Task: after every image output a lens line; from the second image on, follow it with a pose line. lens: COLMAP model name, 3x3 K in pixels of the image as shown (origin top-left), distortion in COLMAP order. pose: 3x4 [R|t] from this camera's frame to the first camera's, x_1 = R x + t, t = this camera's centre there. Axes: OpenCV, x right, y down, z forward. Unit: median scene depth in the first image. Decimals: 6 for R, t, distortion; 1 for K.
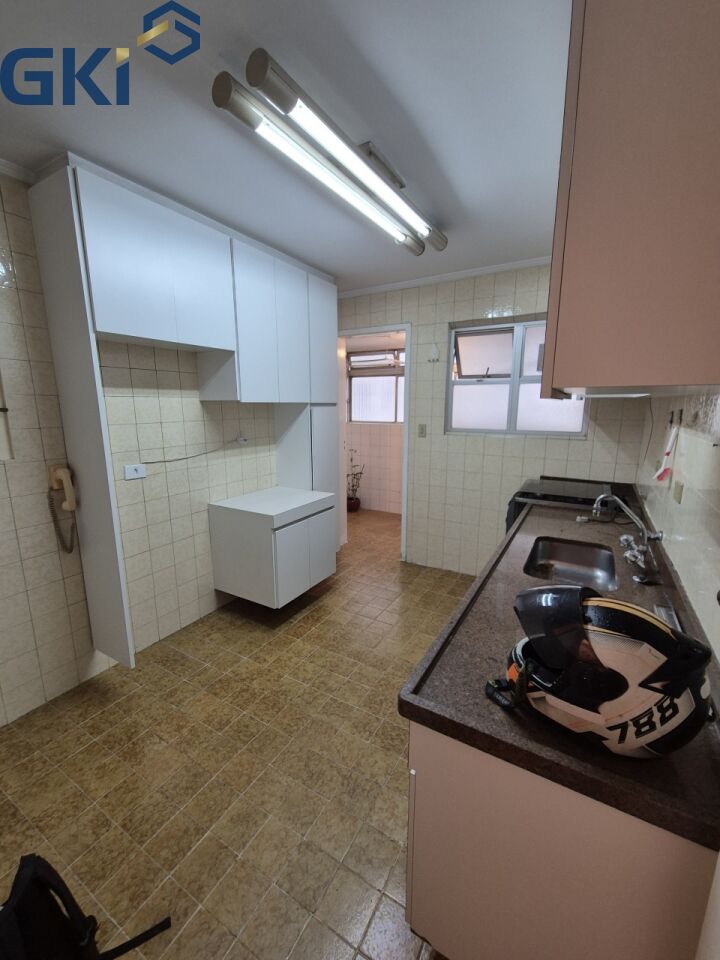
lens RADIAL K [[392.8, 0, 357.8], [0, 392.8, 479.6], [0, 0, 1]] dist [-0.023885, 0.000038]
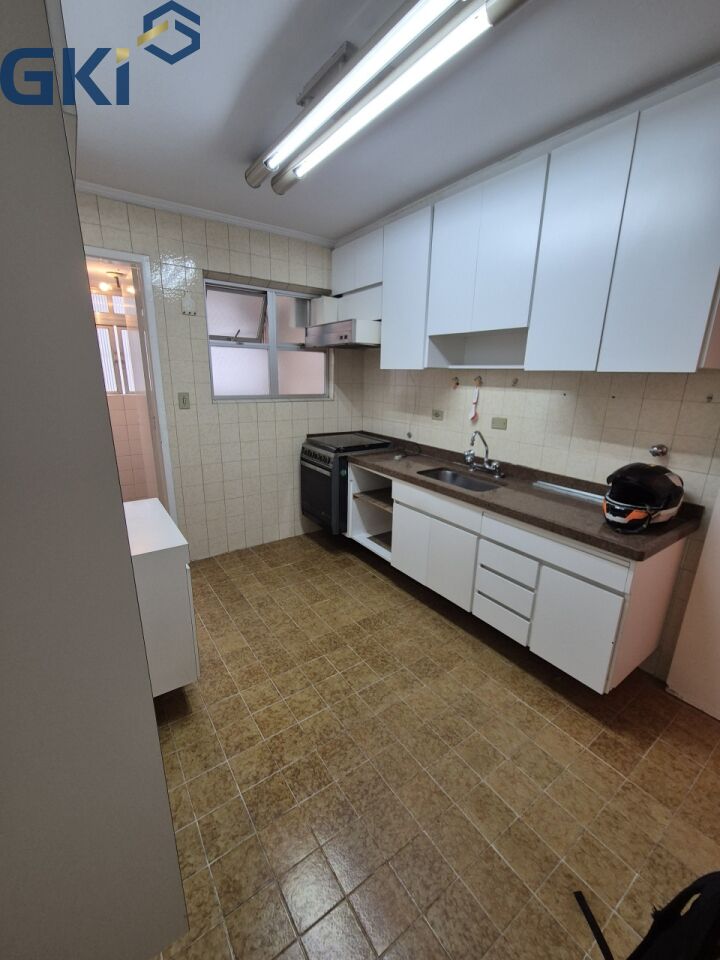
lens RADIAL K [[392.8, 0, 357.5], [0, 392.8, 482.4], [0, 0, 1]] dist [-0.023885, 0.000038]
pose [[0.411532, -0.232673, 0.881195, -1.008708], [0.149230, 0.971017, 0.186698, -0.130882], [-0.899095, 0.054669, 0.434326, 0.752371]]
